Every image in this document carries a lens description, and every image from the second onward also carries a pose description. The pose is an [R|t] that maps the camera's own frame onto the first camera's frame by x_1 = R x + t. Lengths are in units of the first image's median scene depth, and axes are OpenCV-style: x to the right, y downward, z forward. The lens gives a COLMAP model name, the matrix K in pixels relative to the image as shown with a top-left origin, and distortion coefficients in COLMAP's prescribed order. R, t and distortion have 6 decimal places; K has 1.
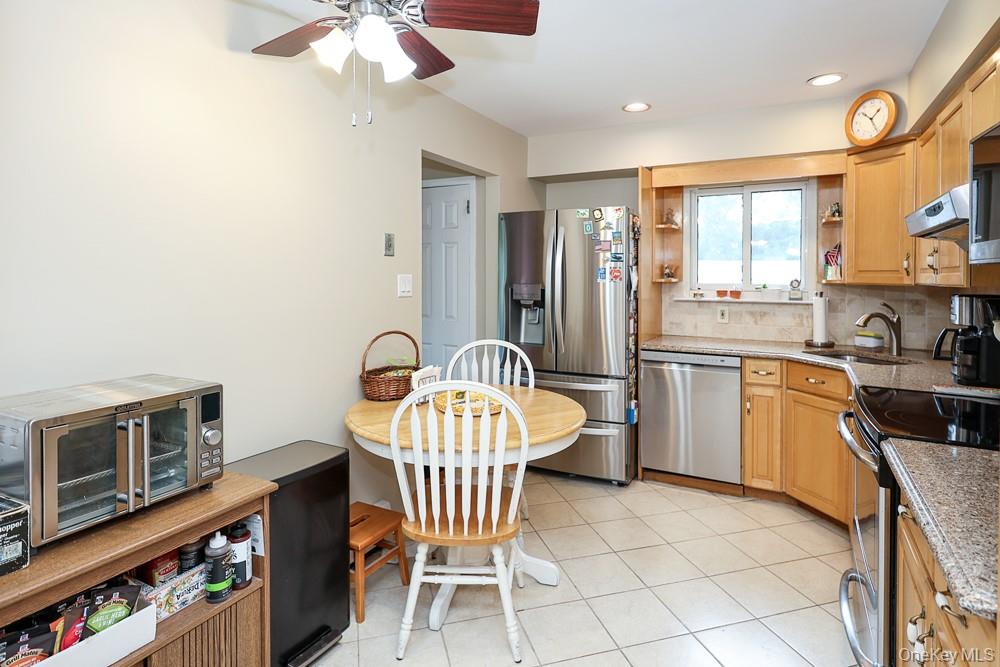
lens RADIAL K [[531.2, 0, 499.7], [0, 531.2, 277.9], [0, 0, 1]] dist [-0.002288, -0.000211]
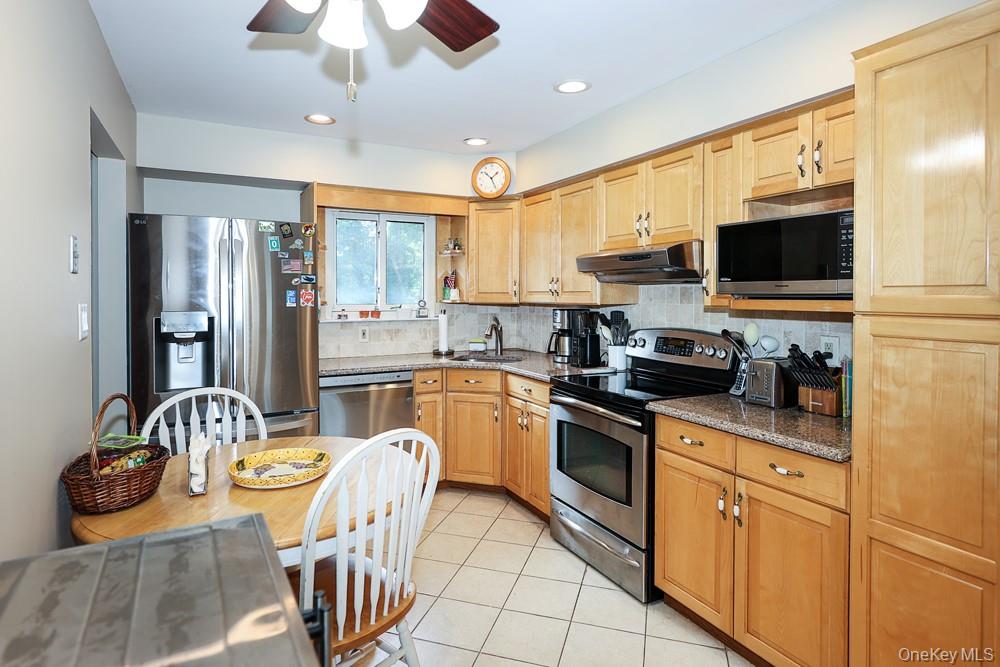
lens RADIAL K [[546.6, 0, 498.0], [0, 546.6, 294.9], [0, 0, 1]] dist [0.000988, 0.000163]
pose [[0.546951, -0.008702, 0.837119, -0.387997], [0.008335, 0.999953, 0.004949, -0.013011], [-0.837123, 0.004271, 0.546998, 0.213526]]
